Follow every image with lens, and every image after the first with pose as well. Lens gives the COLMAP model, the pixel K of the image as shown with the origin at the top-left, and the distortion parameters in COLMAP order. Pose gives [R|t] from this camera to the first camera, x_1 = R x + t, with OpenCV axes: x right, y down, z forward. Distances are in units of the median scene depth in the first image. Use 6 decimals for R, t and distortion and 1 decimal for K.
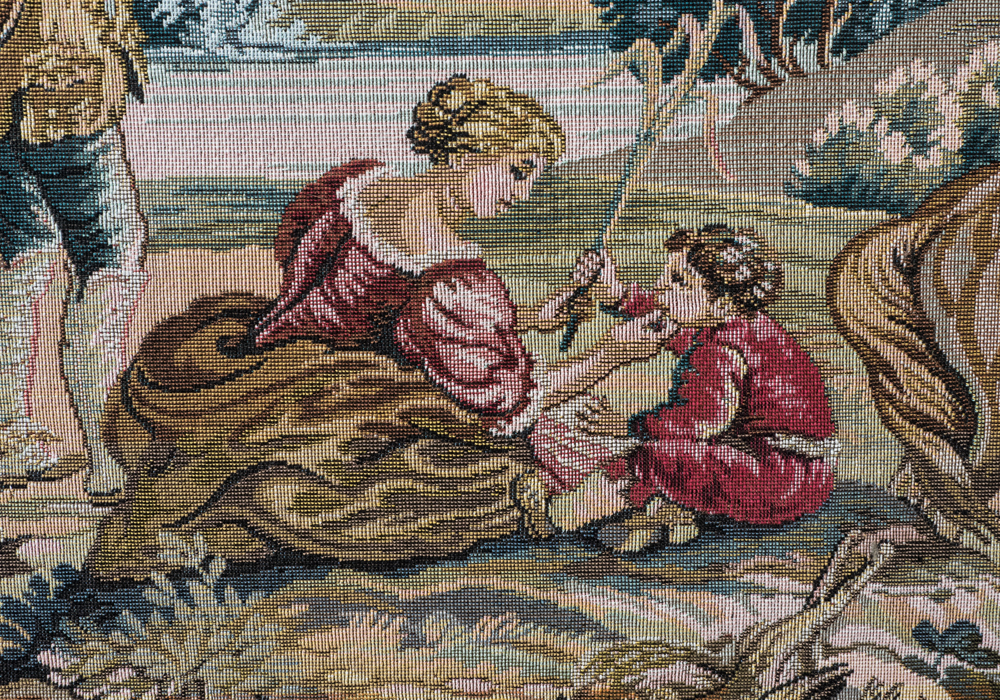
lens RADIAL K [[1033.0, 0, 500.8], [0, 1033.0, 350.5], [0, 0, 1]] dist [-0.069076, 0.000000]
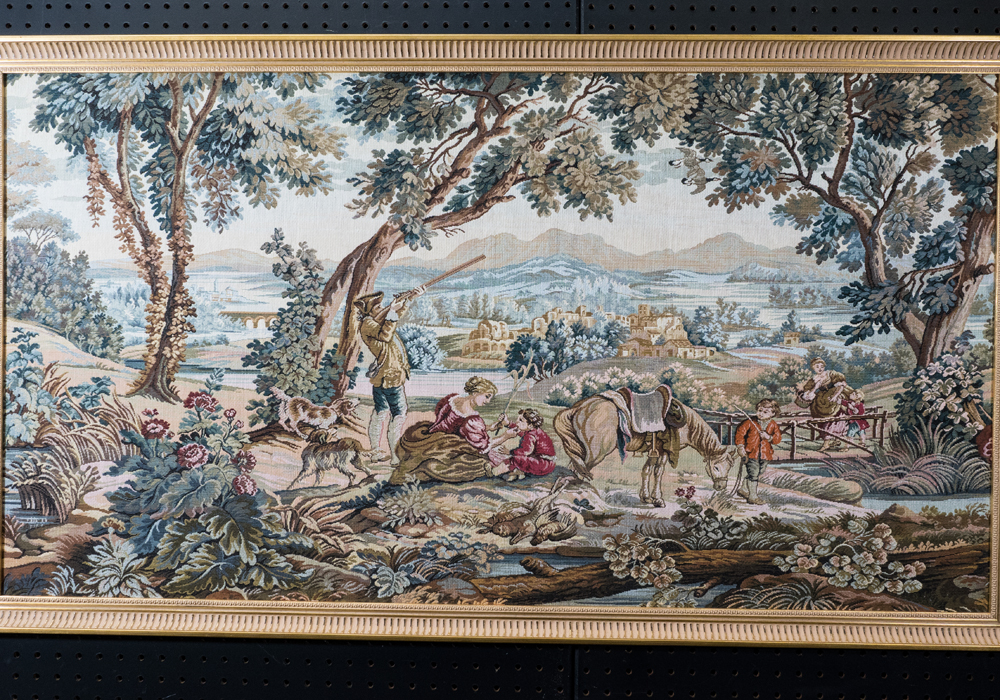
lens RADIAL K [[767.6, 0, 500.9], [0, 767.6, 350.8], [0, 0, 1]] dist [0.003463, 0.000543]
pose [[0.997148, 0.030235, 0.069150, -0.165523], [-0.020759, 0.990782, -0.133864, 0.085138], [-0.072560, 0.132047, 0.988584, -2.440015]]
